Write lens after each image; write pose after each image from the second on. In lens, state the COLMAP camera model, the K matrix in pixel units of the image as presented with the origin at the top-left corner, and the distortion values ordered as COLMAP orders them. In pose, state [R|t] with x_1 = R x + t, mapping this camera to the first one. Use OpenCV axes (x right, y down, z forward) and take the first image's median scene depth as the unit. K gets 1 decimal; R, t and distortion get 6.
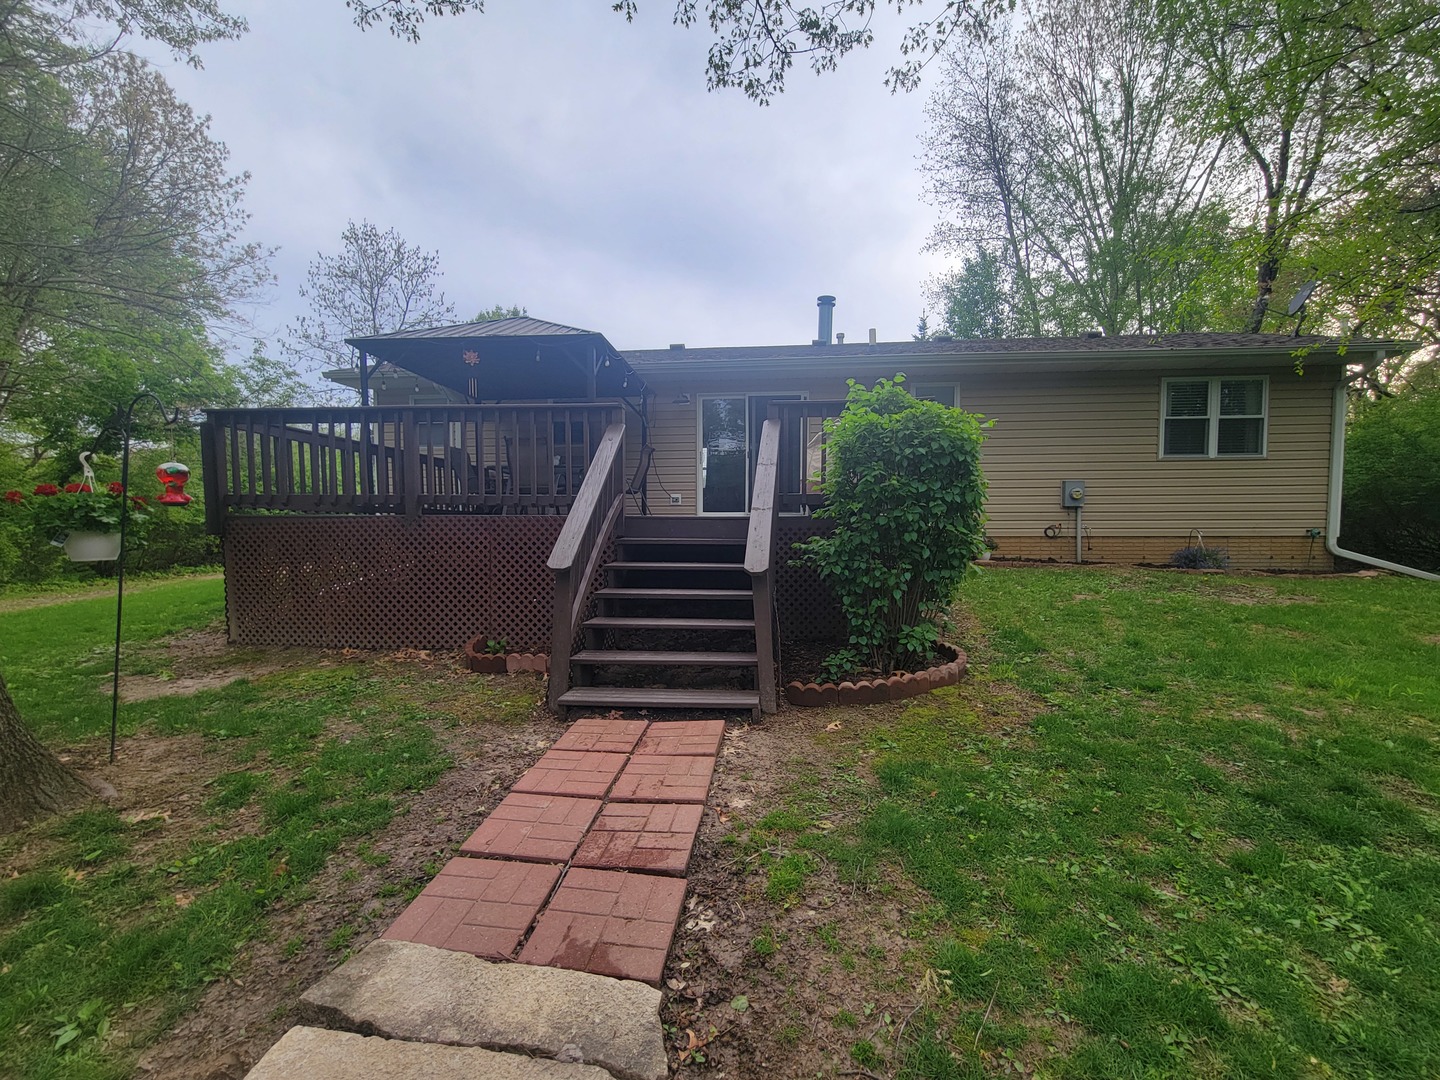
lens RADIAL K [[582.5, 0, 699.4], [0, 582.5, 553.4], [0, 0, 1]] dist [-0.005812, 0.000221]
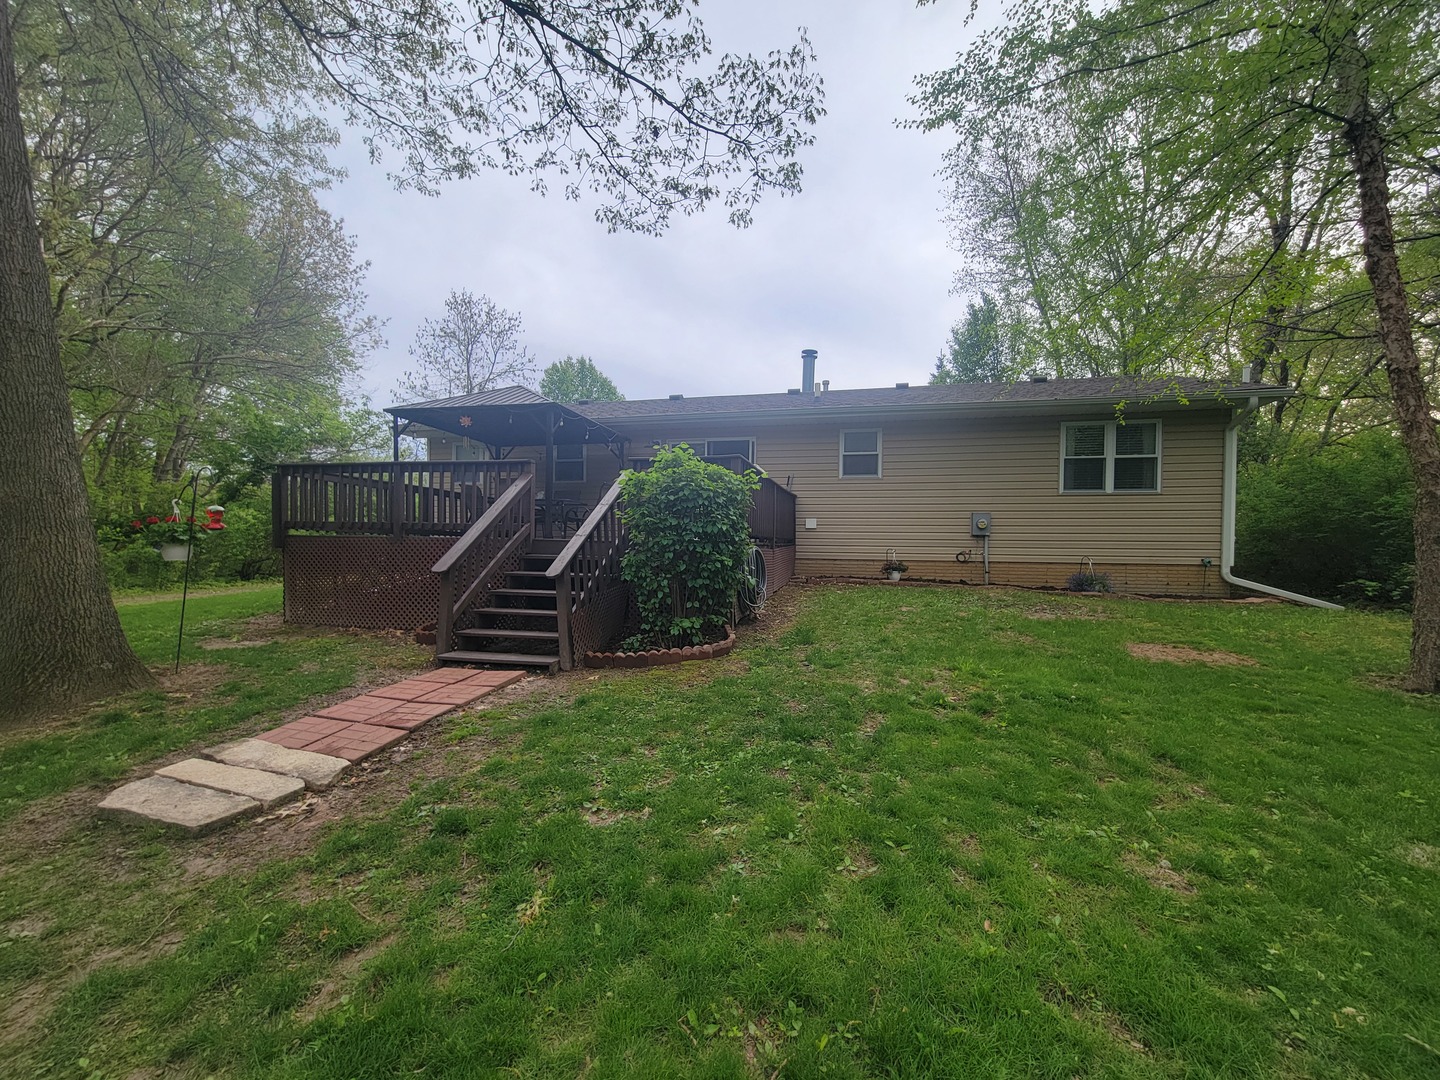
lens RADIAL K [[582.5, 0, 740.6], [0, 582.5, 554.9], [0, 0, 1]] dist [-0.005812, 0.000221]
pose [[0.990963, 0.016303, -0.133144, 0.335668], [-0.021103, 0.999174, -0.034716, 0.007642], [0.132468, 0.037212, 0.990488, -0.196158]]
